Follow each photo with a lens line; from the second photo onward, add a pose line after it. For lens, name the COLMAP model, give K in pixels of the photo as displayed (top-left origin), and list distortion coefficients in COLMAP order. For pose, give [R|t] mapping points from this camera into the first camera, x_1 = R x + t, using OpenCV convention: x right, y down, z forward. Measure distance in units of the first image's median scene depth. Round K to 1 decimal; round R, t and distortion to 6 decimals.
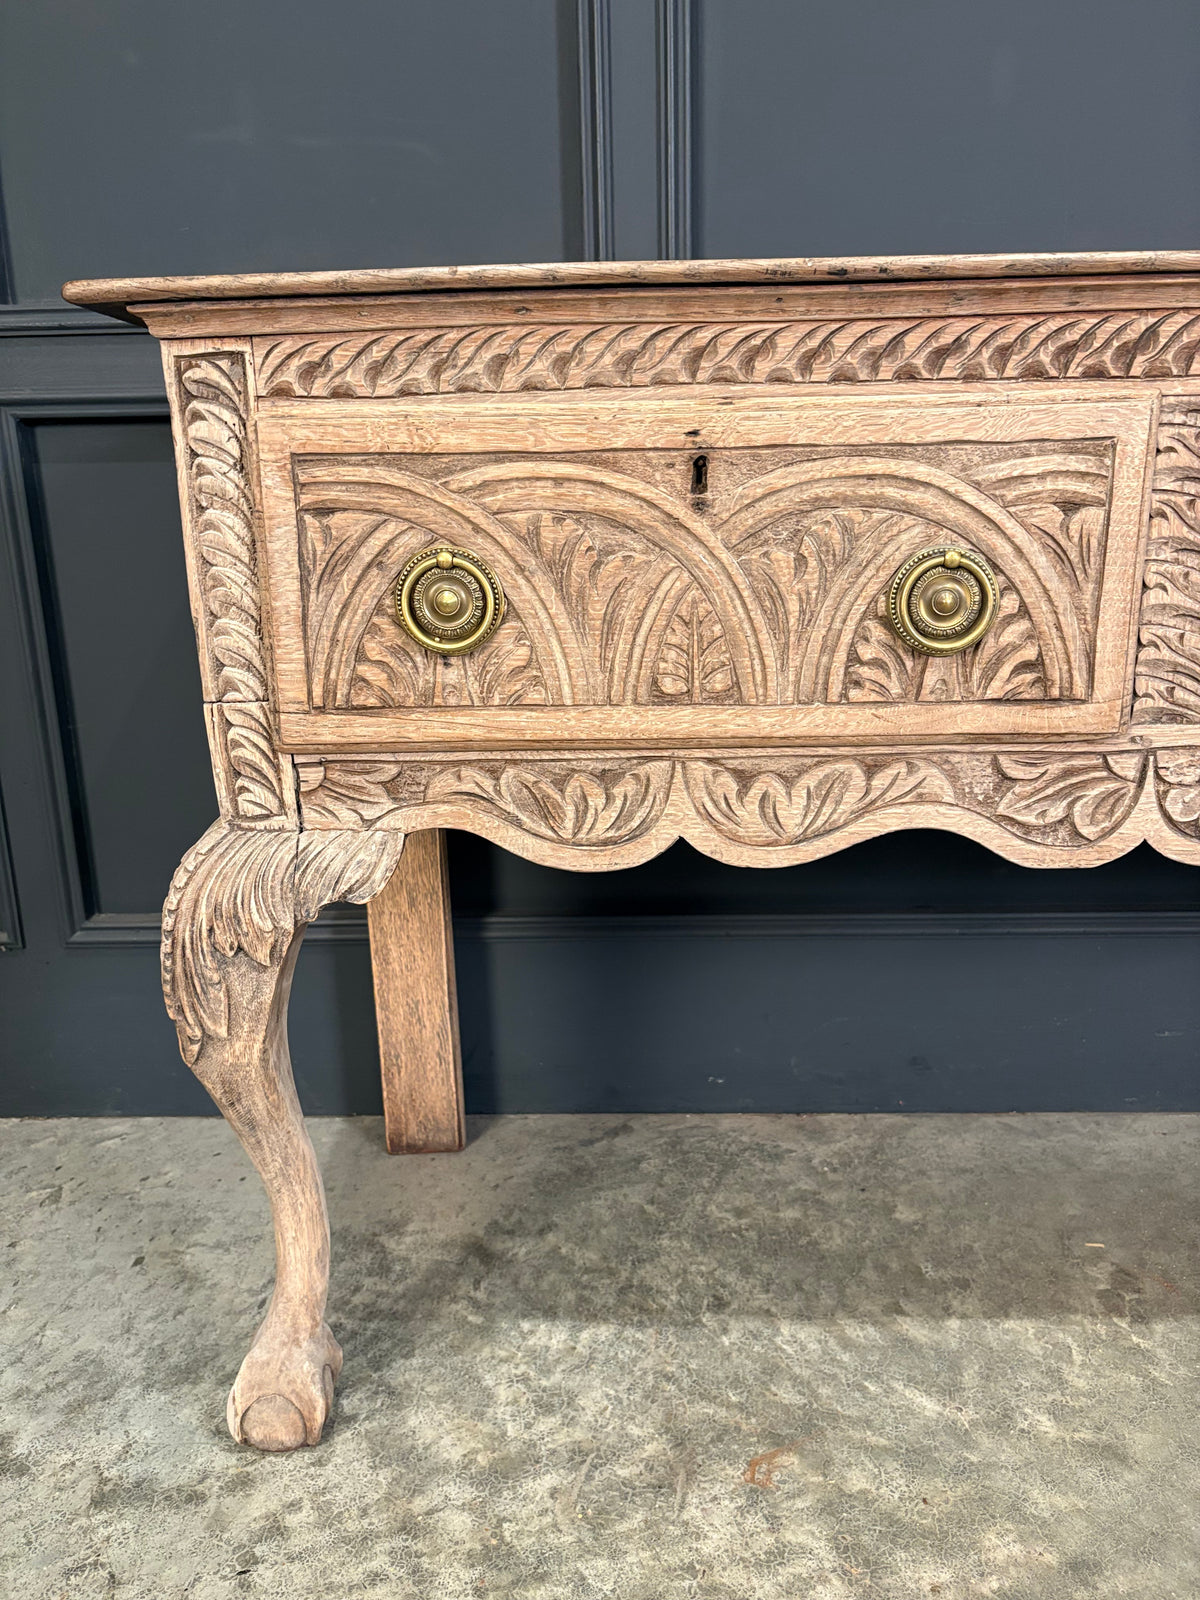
lens RADIAL K [[1158.2, 0, 594.2], [0, 1158.2, 814.0], [0, 0, 1]] dist [0.007041, -0.009979]
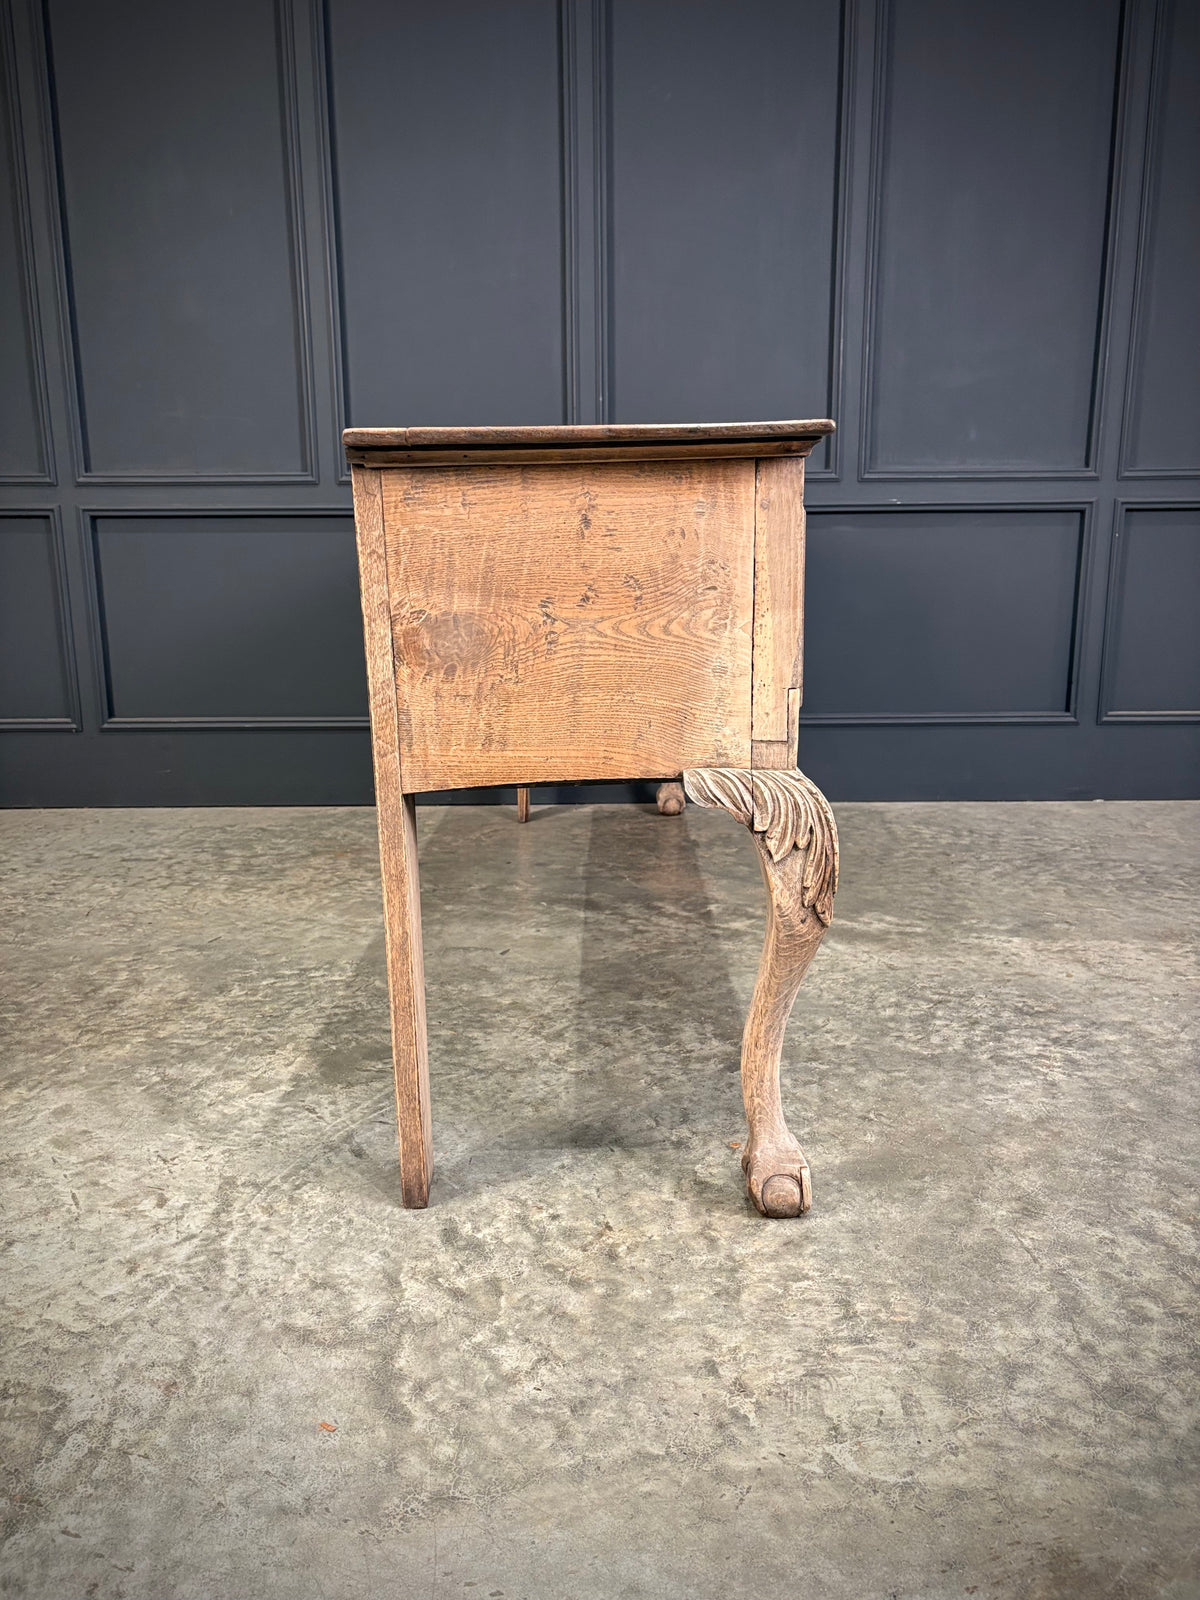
lens RADIAL K [[1158.2, 0, 607.3], [0, 1158.2, 830.0], [0, 0, 1]] dist [0.007041, -0.009979]
pose [[0.998591, 0.009150, 0.052272, 0.775595], [-0.007753, 0.999609, -0.026859, 0.624782], [-0.052497, 0.026416, 0.998272, -2.385026]]
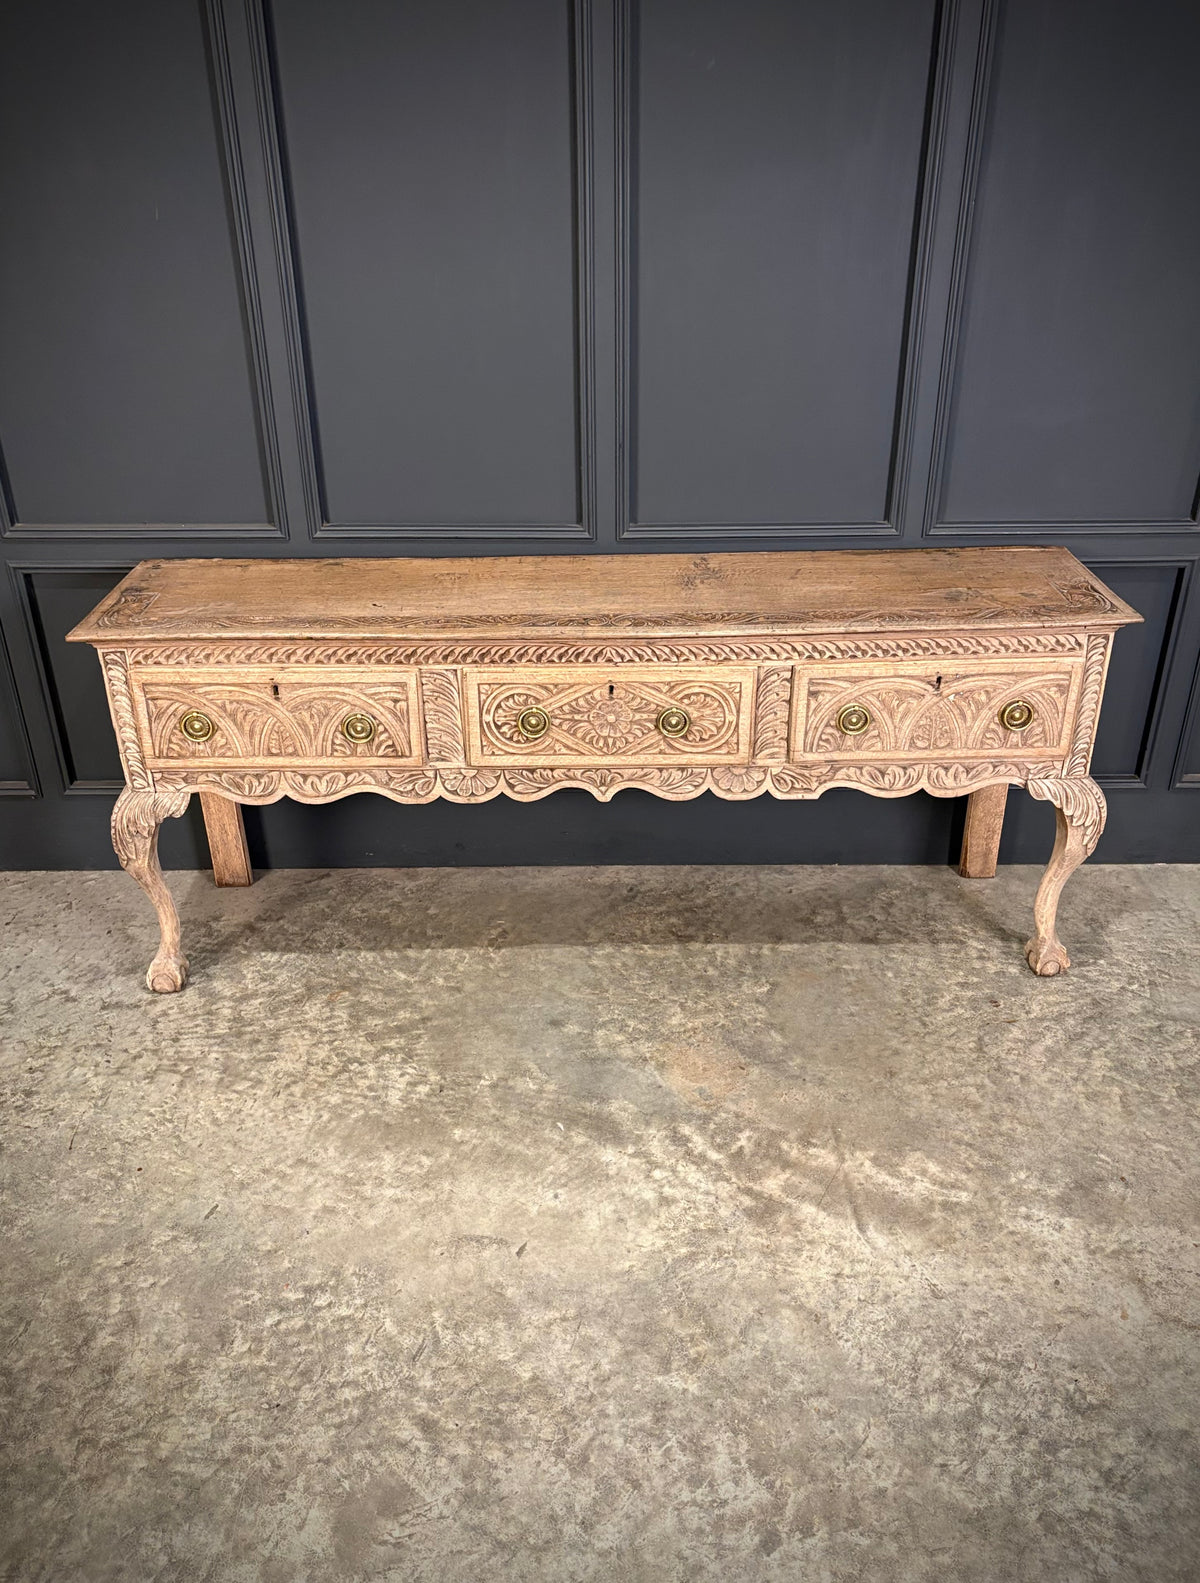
lens RADIAL K [[1190.6, 0, 615.1], [0, 1190.6, 757.9], [0, 0, 1]] dist [0.012724, -0.023782]
pose [[0.998363, -0.000450, 0.057188, 0.736189], [-0.011743, 0.977049, 0.212689, -0.725400], [-0.055971, -0.213012, 0.975445, -1.997967]]
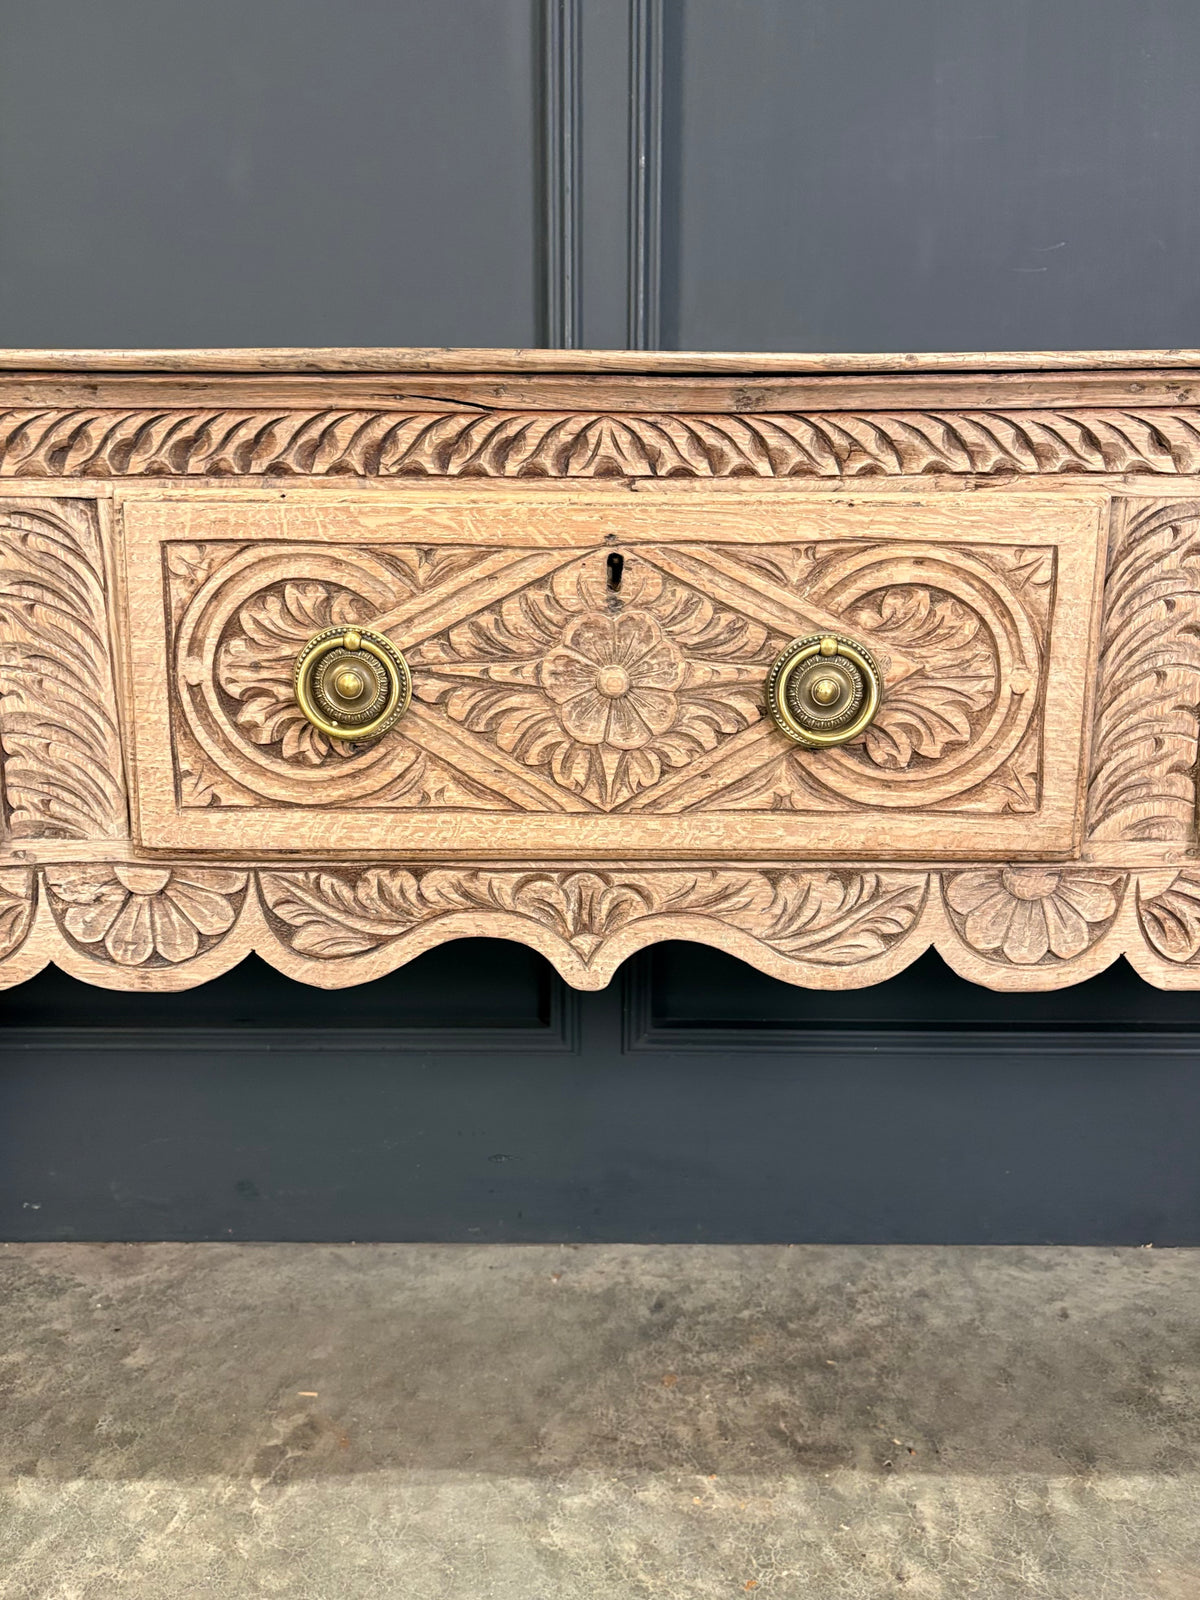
lens RADIAL K [[1158.2, 0, 606.4], [0, 1158.2, 815.9], [0, 0, 1]] dist [0.007041, -0.009979]
pose [[0.998660, 0.022977, 0.046373, 0.852060], [-0.019420, 0.996938, -0.075740, -0.032323], [-0.047971, 0.074738, 0.996049, 0.048576]]
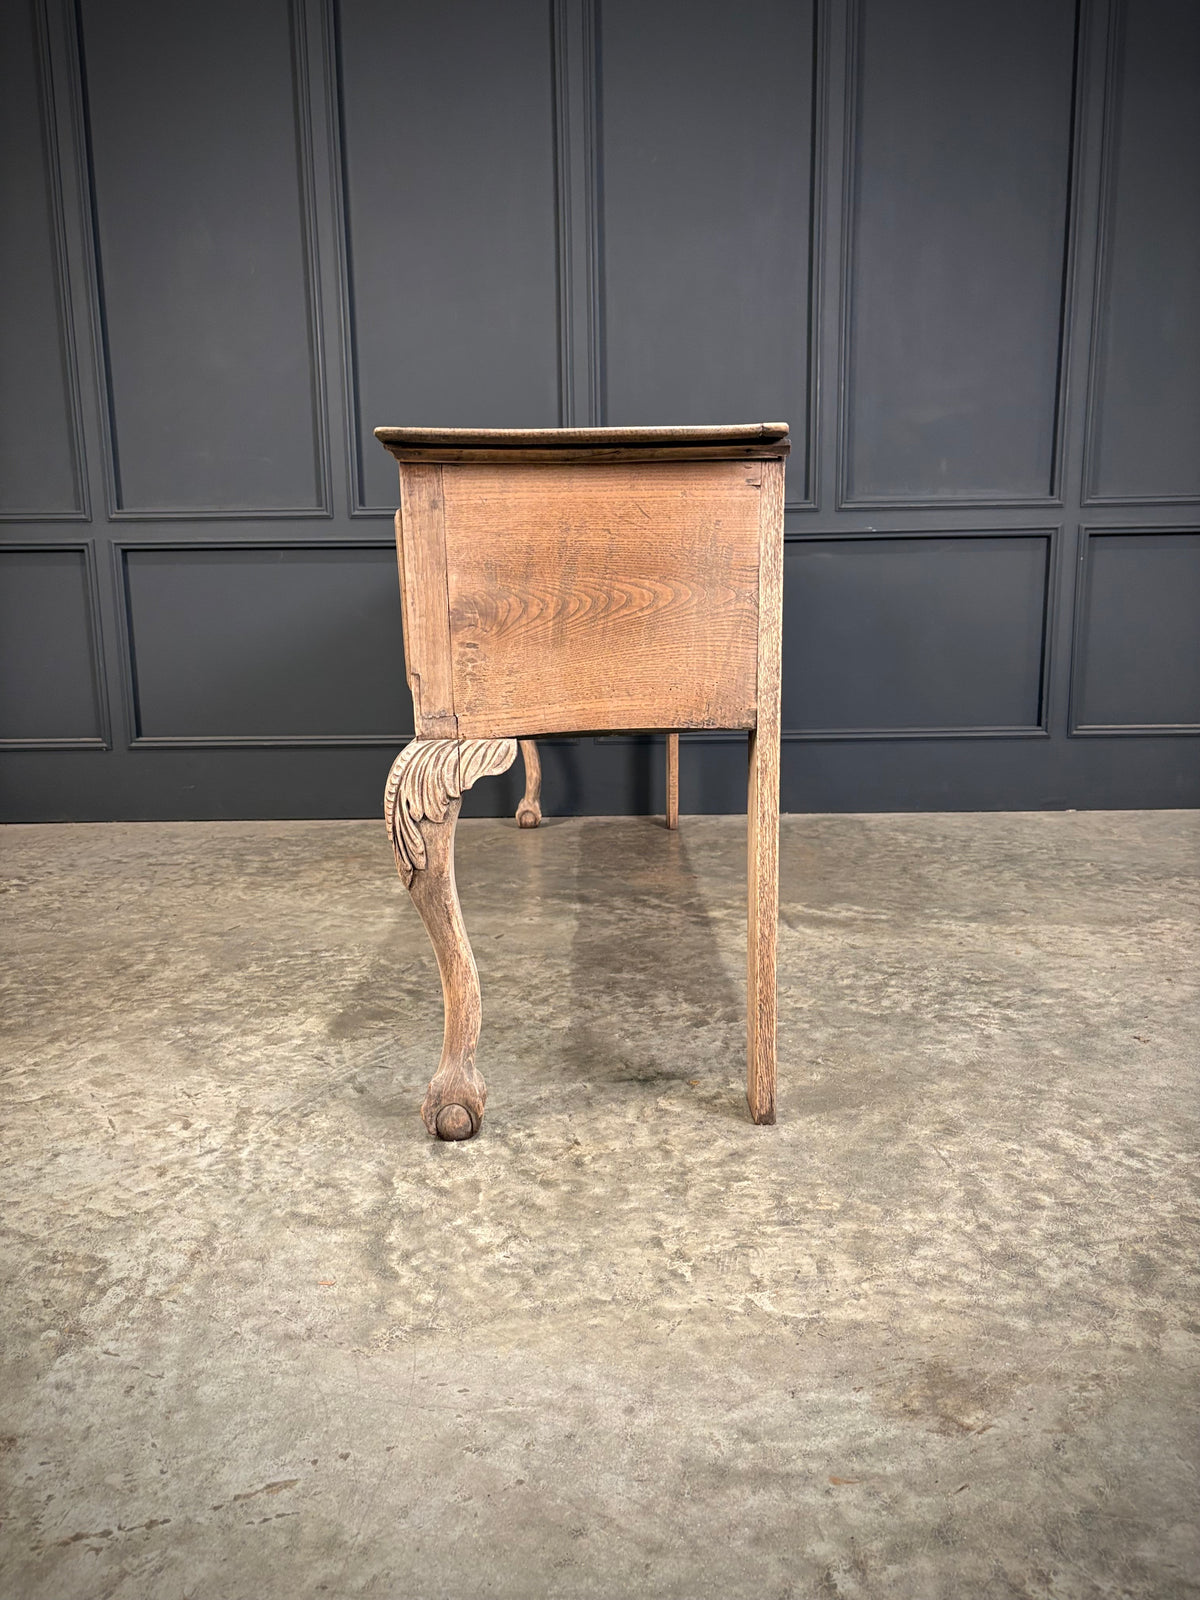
lens RADIAL K [[1158.2, 0, 605.1], [0, 1158.2, 839.5], [0, 0, 1]] dist [0.007041, -0.009979]
pose [[0.999372, 0.006101, 0.034914, 0.843079], [-0.004092, 0.998347, -0.057323, 0.756952], [-0.035206, 0.057144, 0.997745, -2.616833]]
